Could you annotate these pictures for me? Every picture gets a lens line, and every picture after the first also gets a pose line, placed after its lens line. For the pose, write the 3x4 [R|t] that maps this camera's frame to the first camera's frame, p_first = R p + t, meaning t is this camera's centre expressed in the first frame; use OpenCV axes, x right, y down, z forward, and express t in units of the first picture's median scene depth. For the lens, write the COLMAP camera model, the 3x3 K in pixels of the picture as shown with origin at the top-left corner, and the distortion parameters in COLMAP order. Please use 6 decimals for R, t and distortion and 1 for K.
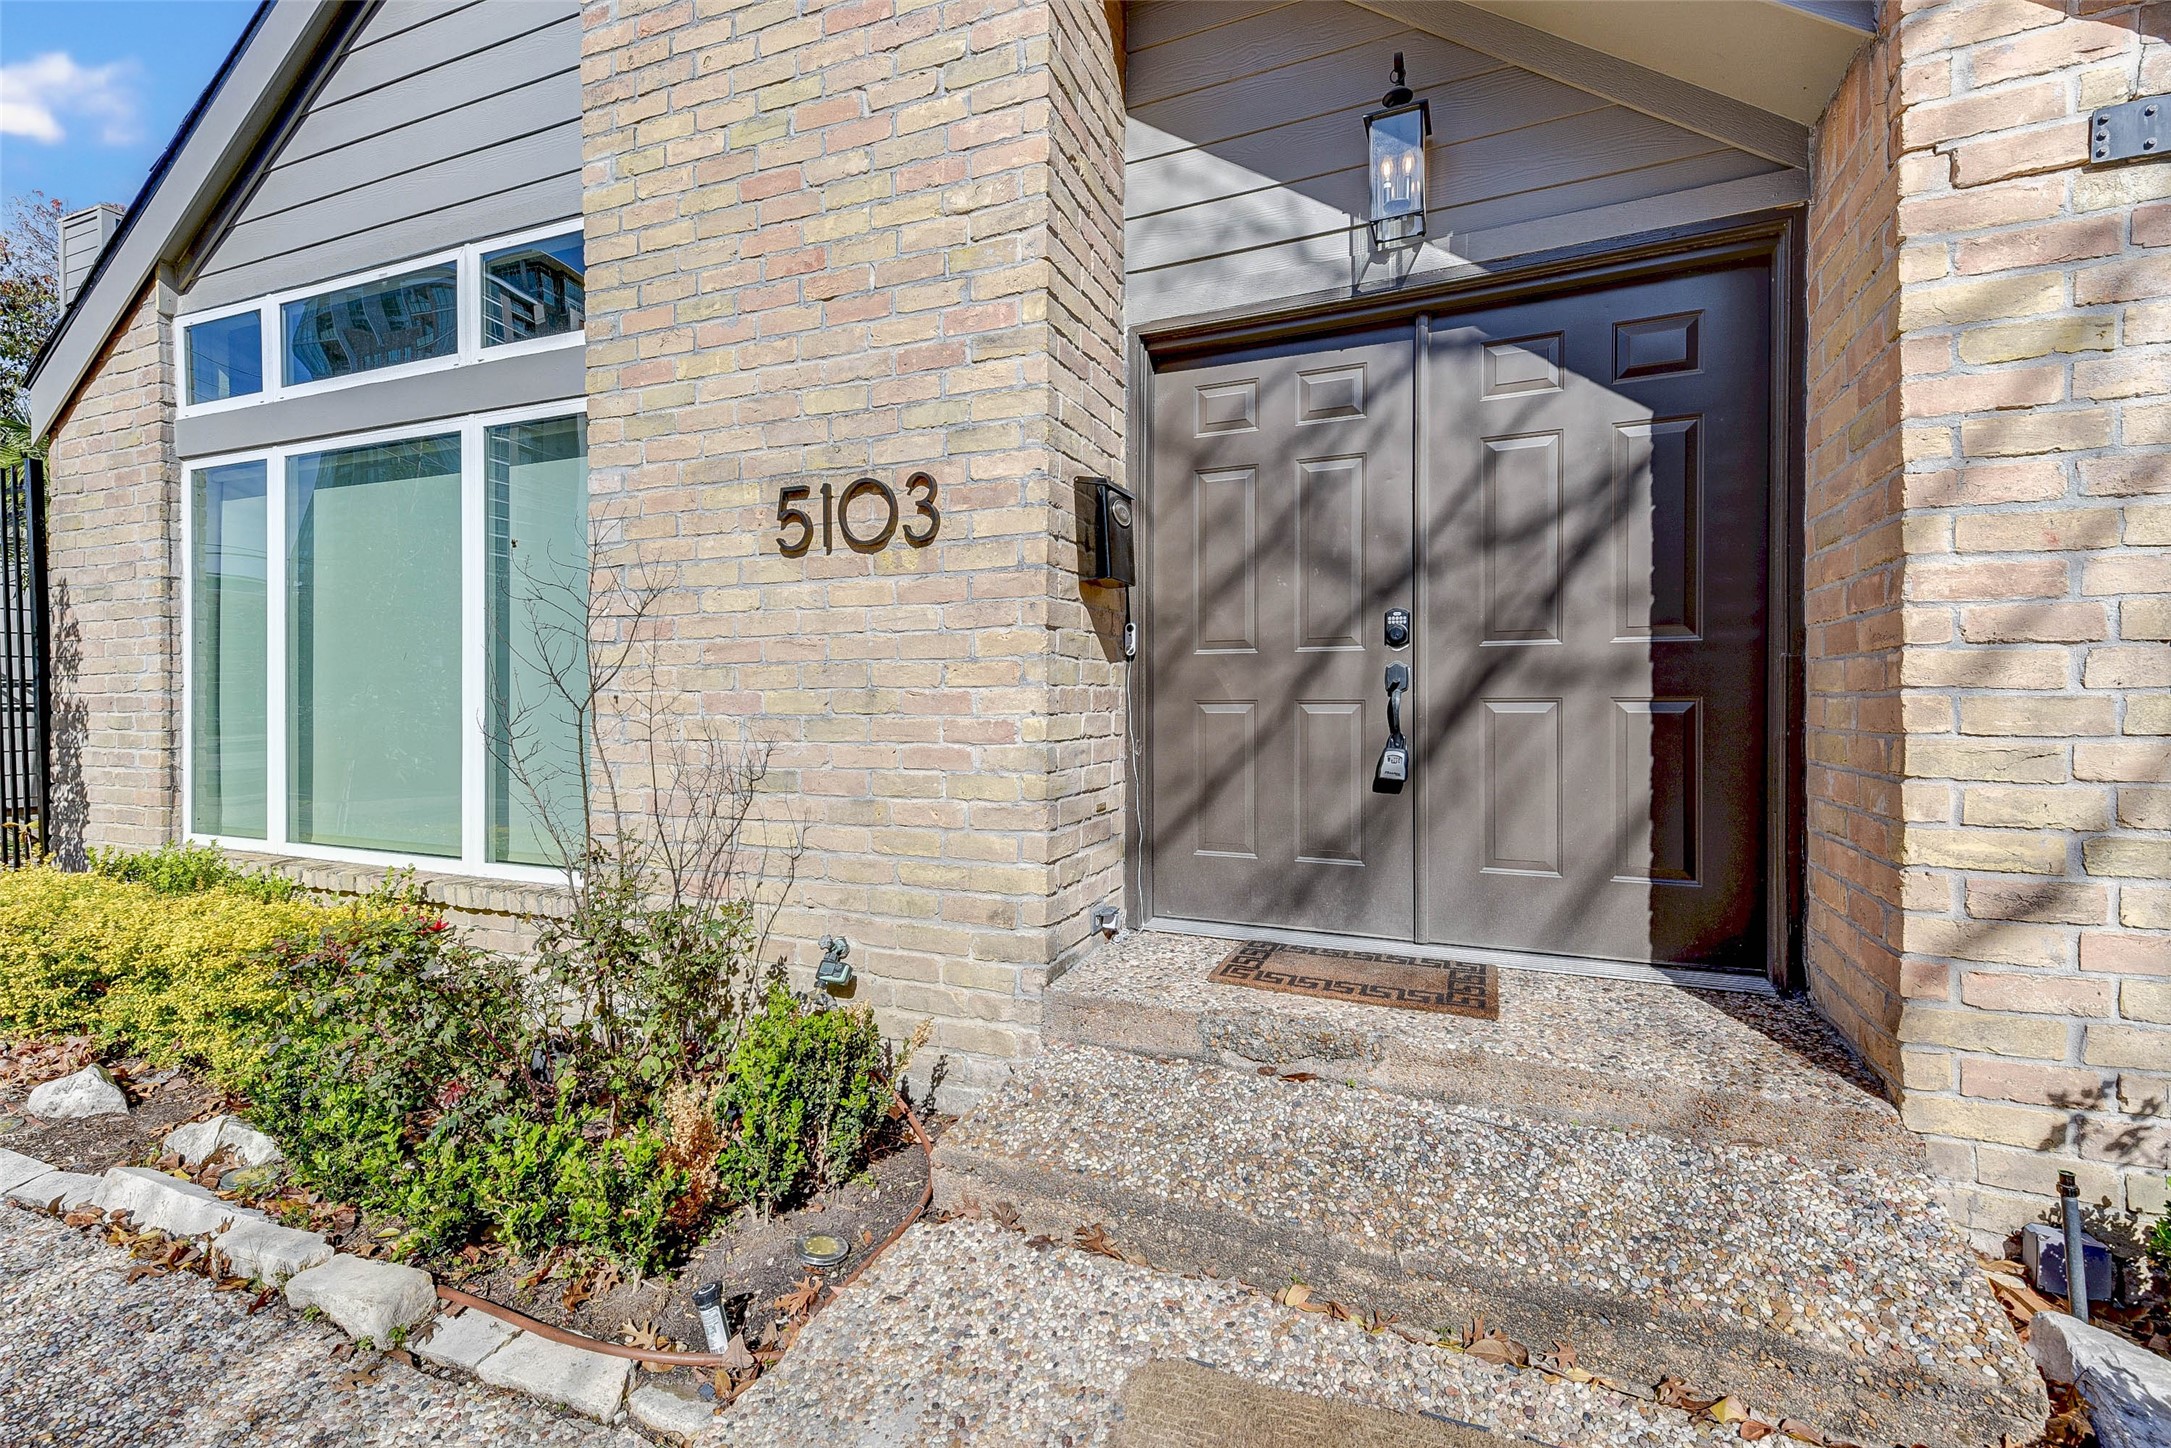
lens RADIAL K [[961.5, 0, 1085.5], [0, 961.5, 714.4], [0, 0, 1]] dist [0.017324, 0.000010]
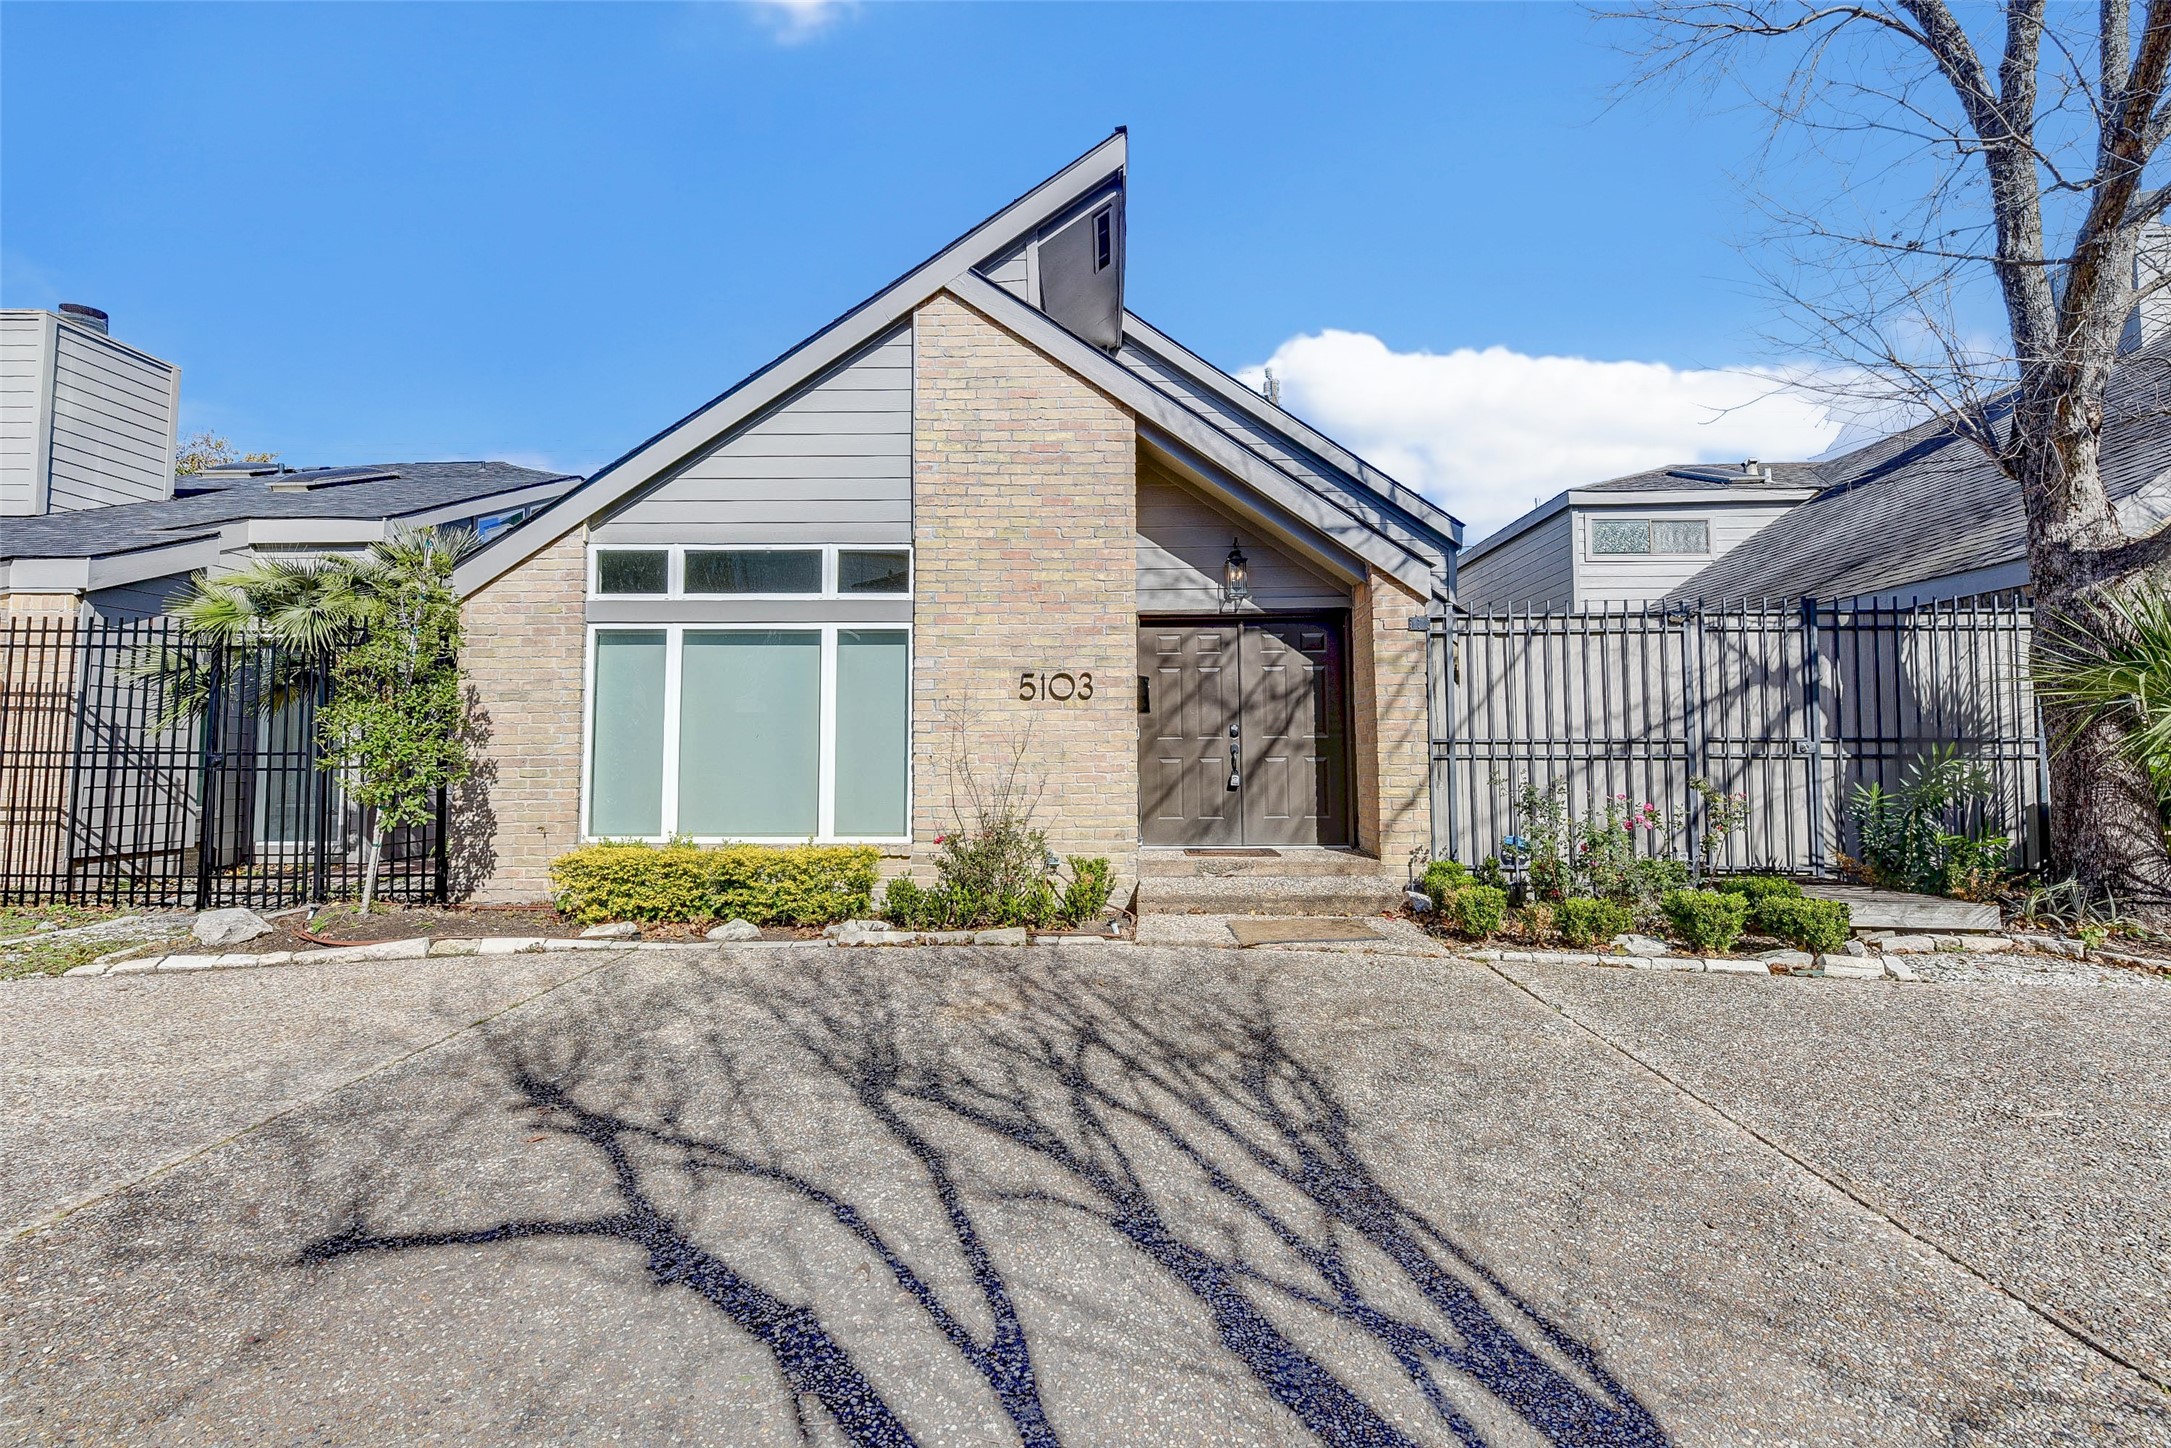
lens RADIAL K [[945.1, 0, 1092.3], [0, 945.1, 700.5], [0, 0, 1]] dist [0.016651, -0.000255]
pose [[0.926296, 0.018970, 0.376319, -1.086328], [0.009978, 0.997147, -0.074824, 0.024715], [-0.376665, 0.073064, 0.923464, -1.369806]]
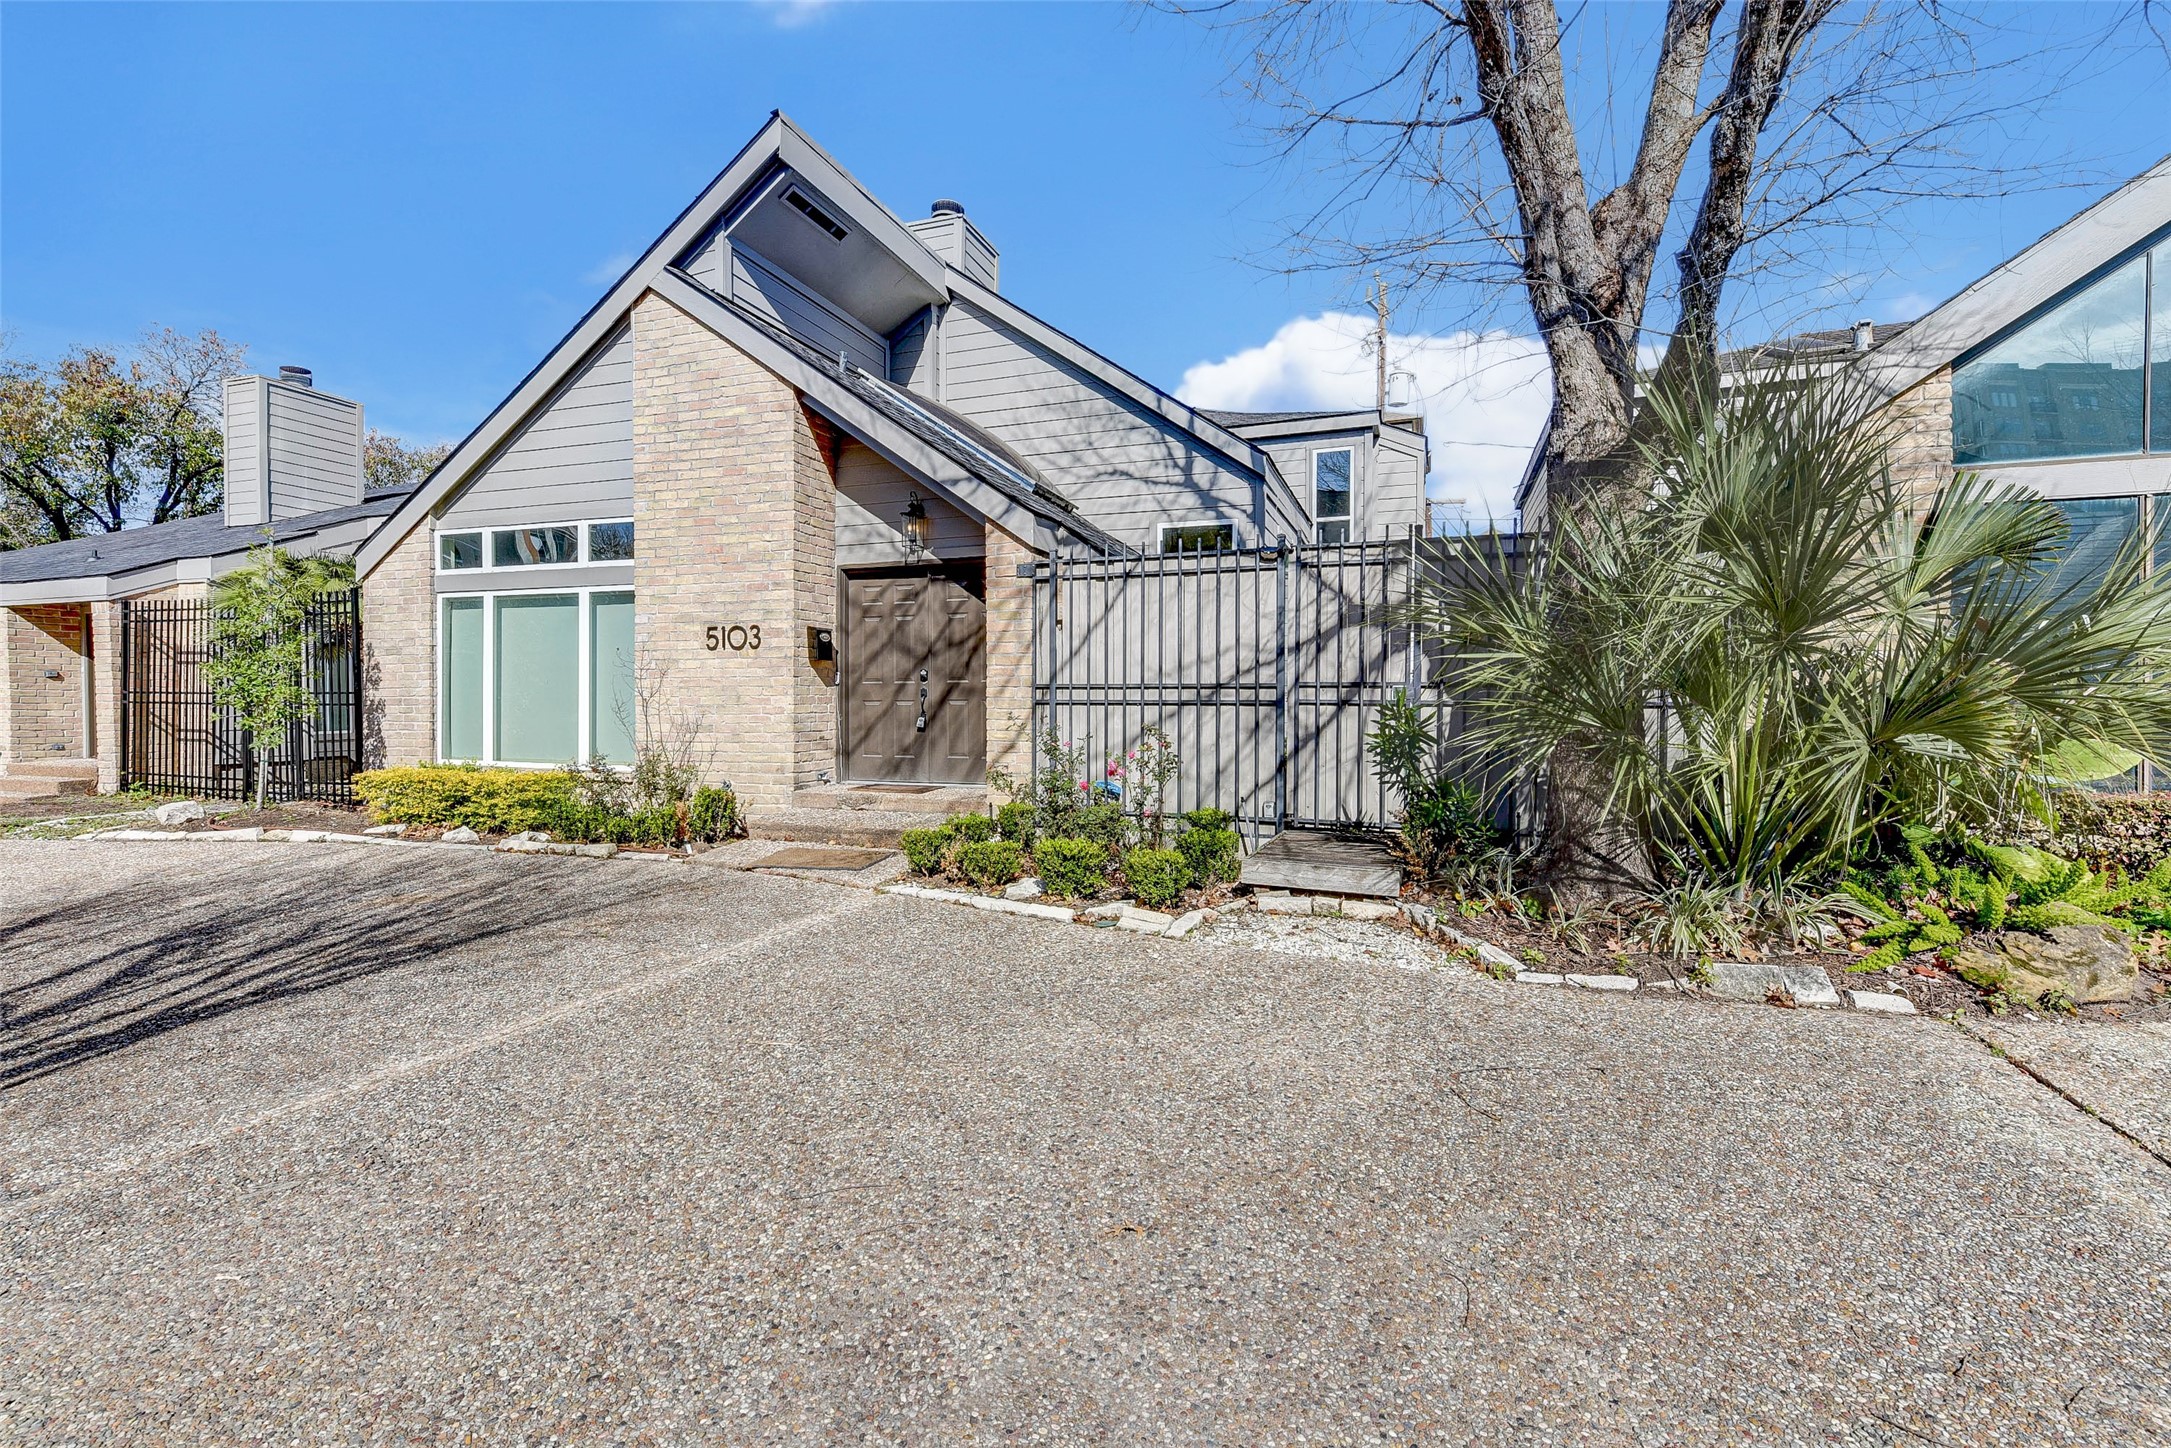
lens RADIAL K [[945.1, 0, 1092.3], [0, 945.1, 700.5], [0, 0, 1]] dist [0.016651, -0.000255]
pose [[0.997942, -0.001508, 0.064106, 0.658140], [0.002129, 0.999951, -0.009616, 0.017314], [-0.064089, 0.009733, 0.997897, -1.924325]]
